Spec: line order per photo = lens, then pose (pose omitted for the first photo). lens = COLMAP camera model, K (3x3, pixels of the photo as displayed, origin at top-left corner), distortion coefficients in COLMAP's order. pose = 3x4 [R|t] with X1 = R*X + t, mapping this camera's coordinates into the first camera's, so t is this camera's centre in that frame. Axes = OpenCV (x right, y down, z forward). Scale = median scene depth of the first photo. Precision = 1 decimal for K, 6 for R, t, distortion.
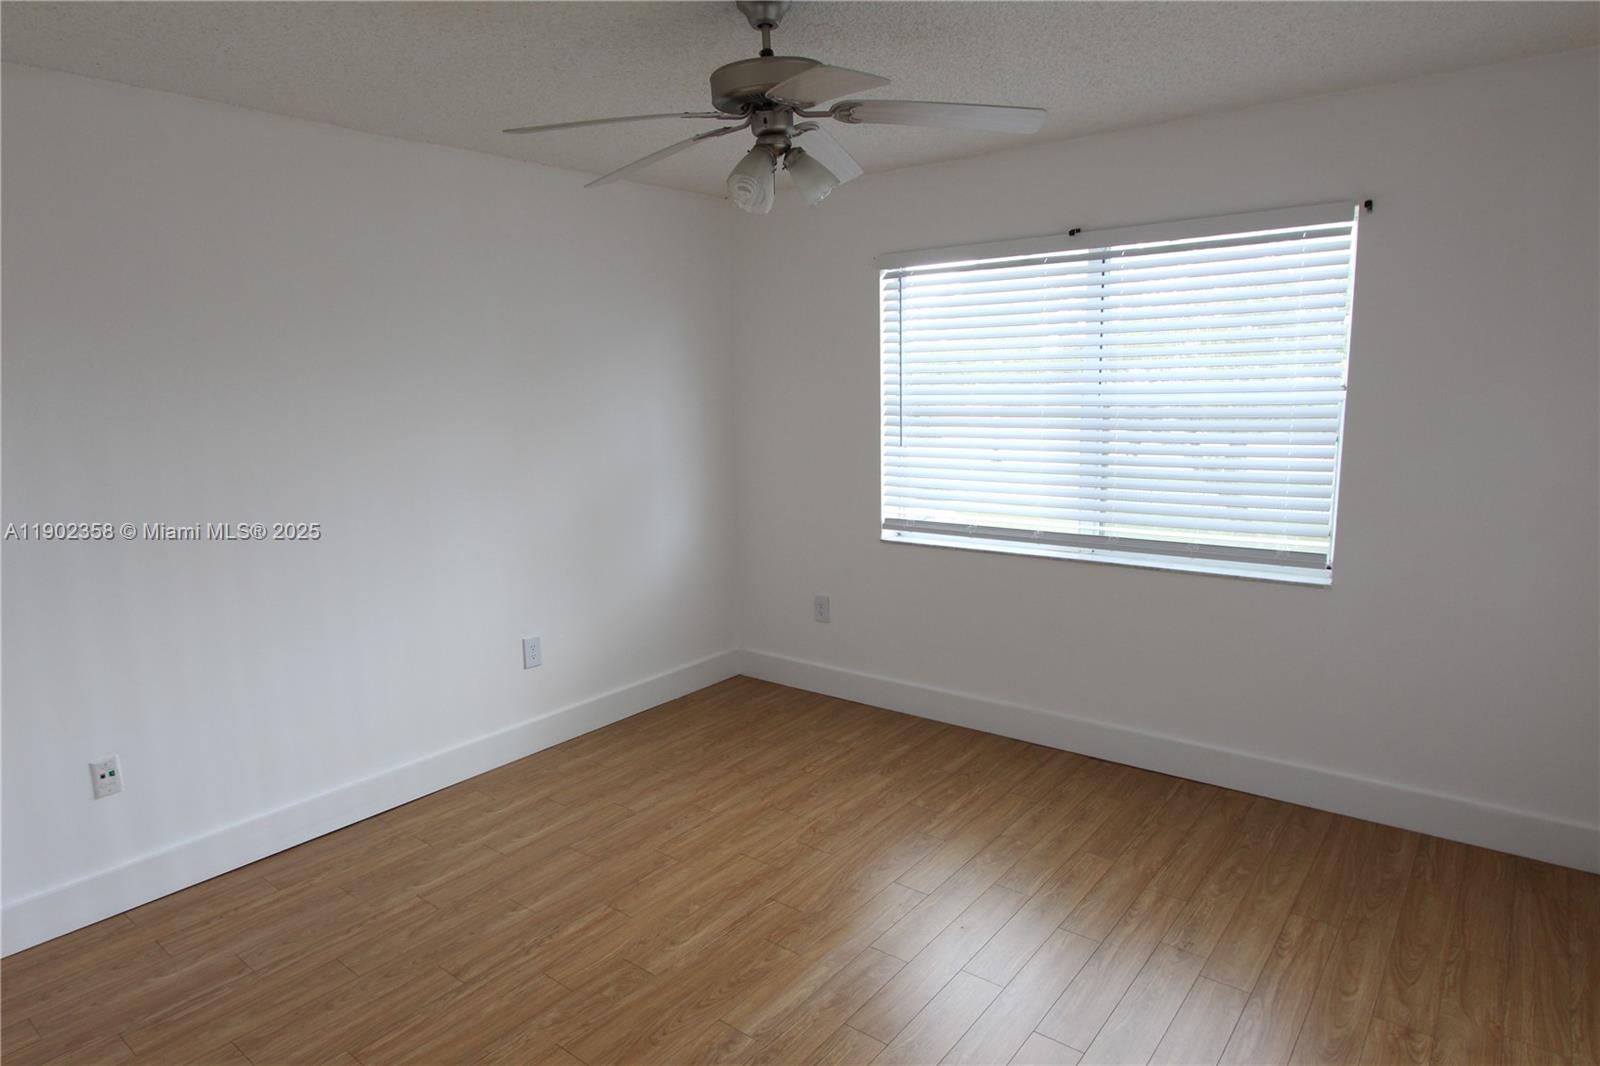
lens RADIAL K [[937.6, 0, 800.0], [0, 937.6, 533.0], [0, 0, 1]] dist [-0.022240, -0.000039]
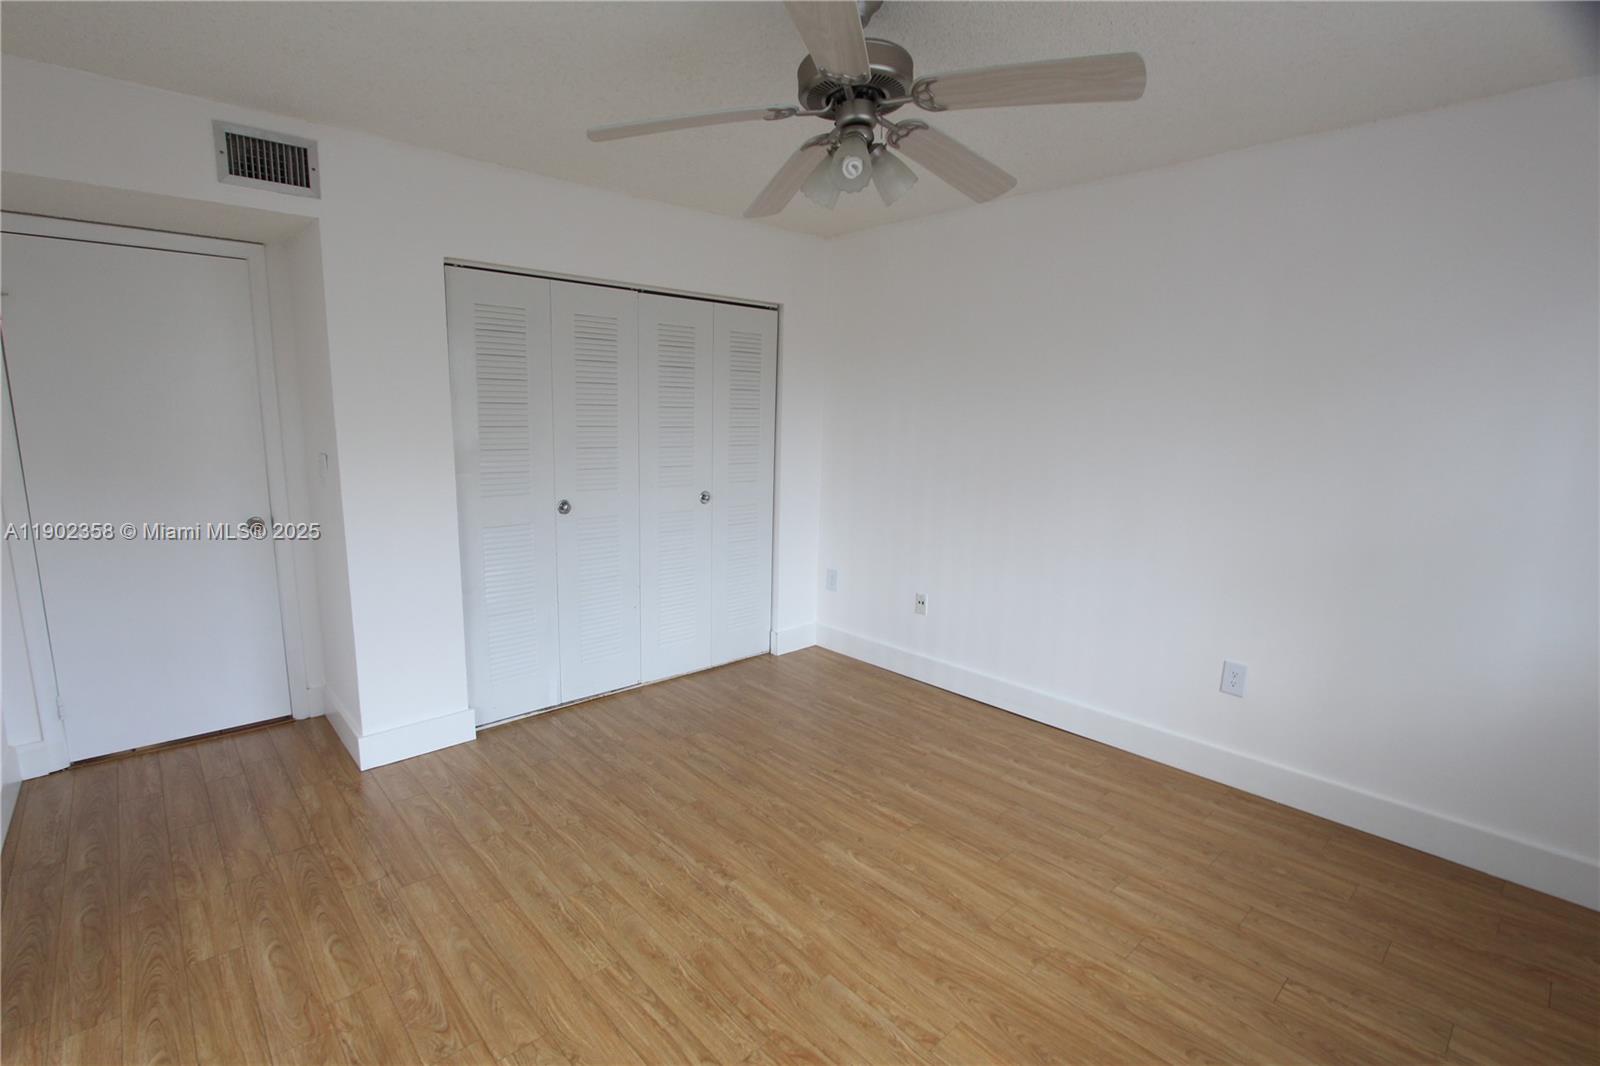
lens RADIAL K [[742.5, 0, 789.6], [0, 742.5, 540.5], [0, 0, 1]] dist [-0.026119, 0.000742]
pose [[-0.167197, 0.187296, -0.967970, 0.637460], [-0.174354, 0.960699, 0.216005, -0.117439], [0.970384, 0.204885, -0.127970, 0.855166]]
